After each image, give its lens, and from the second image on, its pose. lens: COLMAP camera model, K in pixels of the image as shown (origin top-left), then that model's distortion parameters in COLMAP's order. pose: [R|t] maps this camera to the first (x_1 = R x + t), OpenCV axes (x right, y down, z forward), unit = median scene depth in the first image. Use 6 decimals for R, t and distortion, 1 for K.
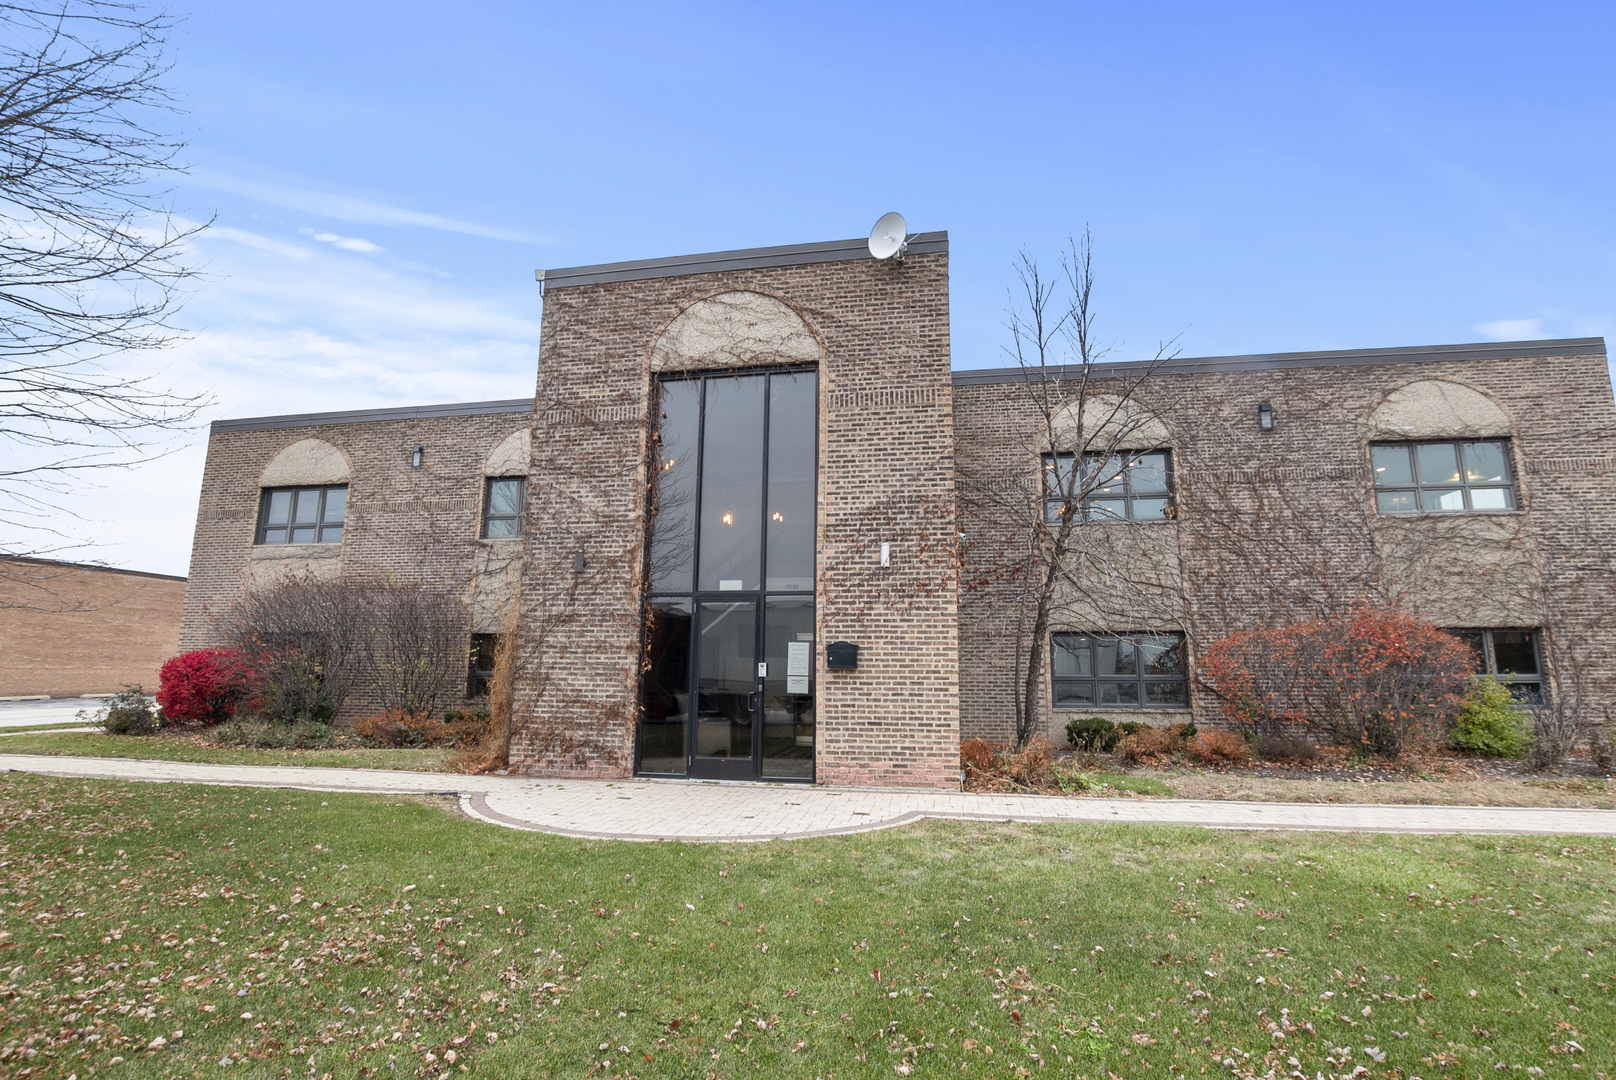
lens RADIAL K [[731.6, 0, 810.0], [0, 731.6, 538.5], [0, 0, 1]] dist [-0.022368, 0.000339]
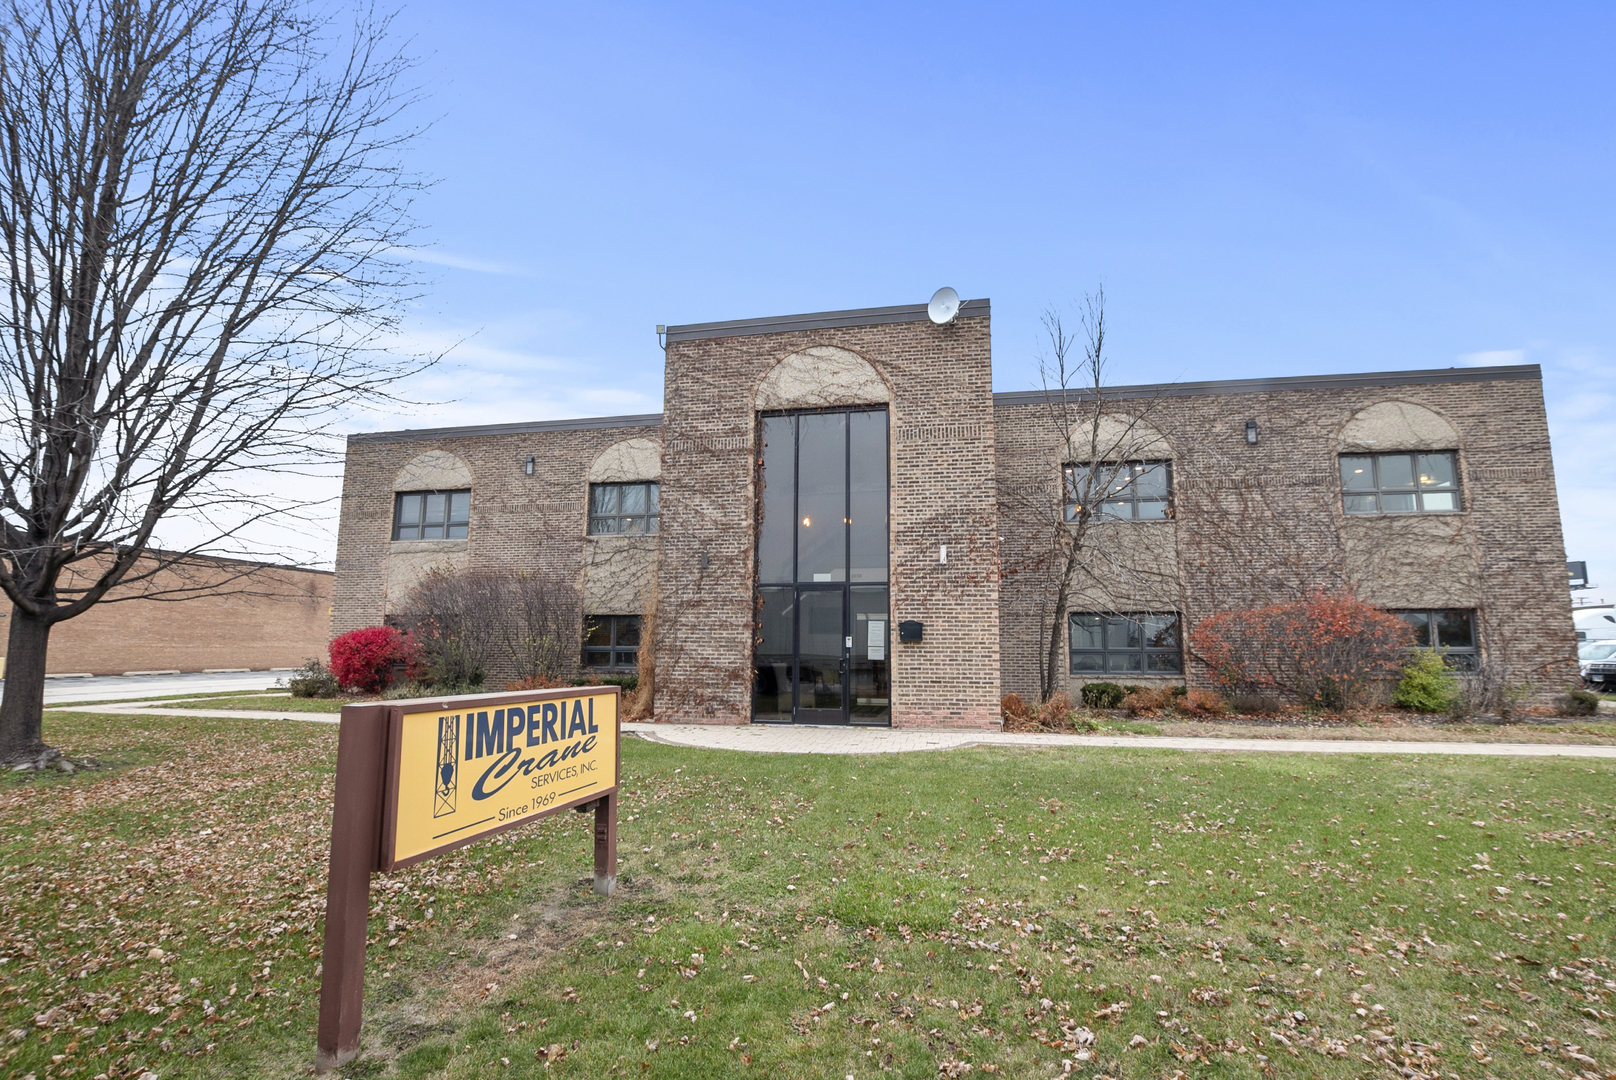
lens RADIAL K [[731.6, 0, 810.2], [0, 731.6, 544.2], [0, 0, 1]] dist [-0.022368, 0.000339]
pose [[0.999780, -0.003990, -0.020593, -0.086086], [0.004711, 0.999372, 0.035115, -0.034552], [0.020440, -0.035205, 0.999171, -0.249559]]
